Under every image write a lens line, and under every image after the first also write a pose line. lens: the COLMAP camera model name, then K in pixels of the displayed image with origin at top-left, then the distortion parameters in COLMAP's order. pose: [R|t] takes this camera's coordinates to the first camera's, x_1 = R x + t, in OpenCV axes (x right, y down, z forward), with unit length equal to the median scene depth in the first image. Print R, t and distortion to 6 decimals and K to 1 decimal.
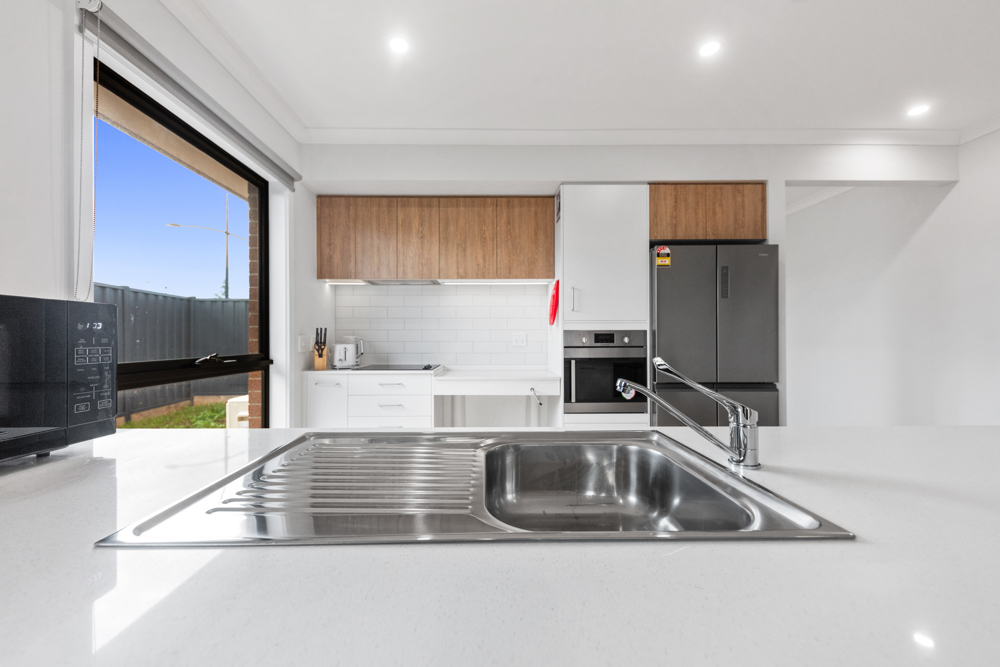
lens RADIAL K [[380.8, 0, 497.1], [0, 380.8, 338.5], [0, 0, 1]] dist [0.006450, -0.000891]
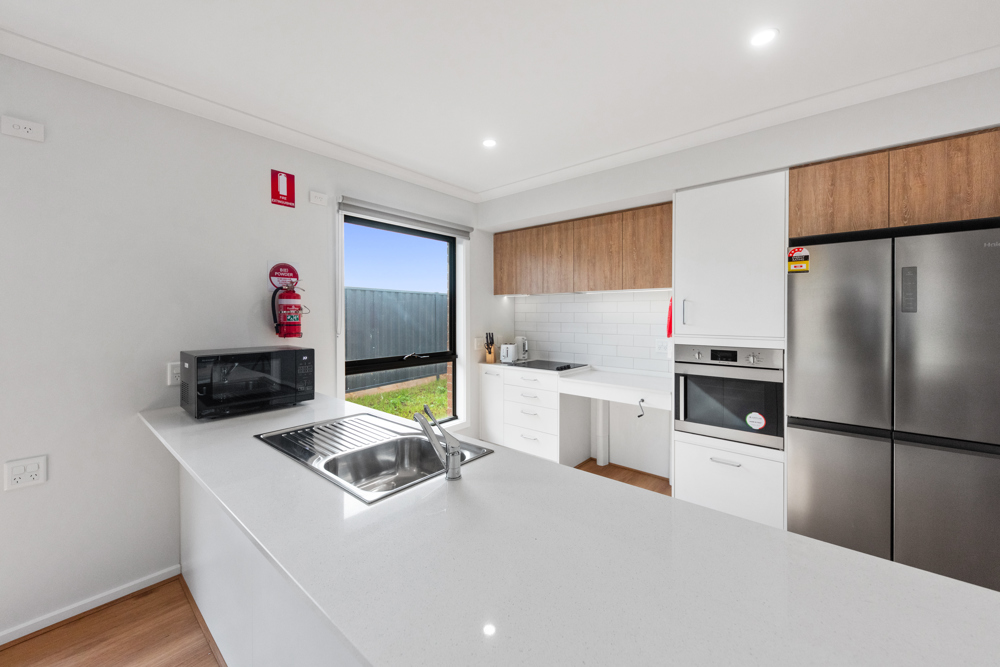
lens RADIAL K [[380.8, 0, 493.4], [0, 380.8, 316.3], [0, 0, 1]] dist [0.006450, -0.000891]
pose [[0.751048, 0.005430, -0.660225, 0.460584], [-0.001293, 0.999976, 0.006754, -0.096942], [0.660246, -0.004219, 0.751038, -0.025332]]
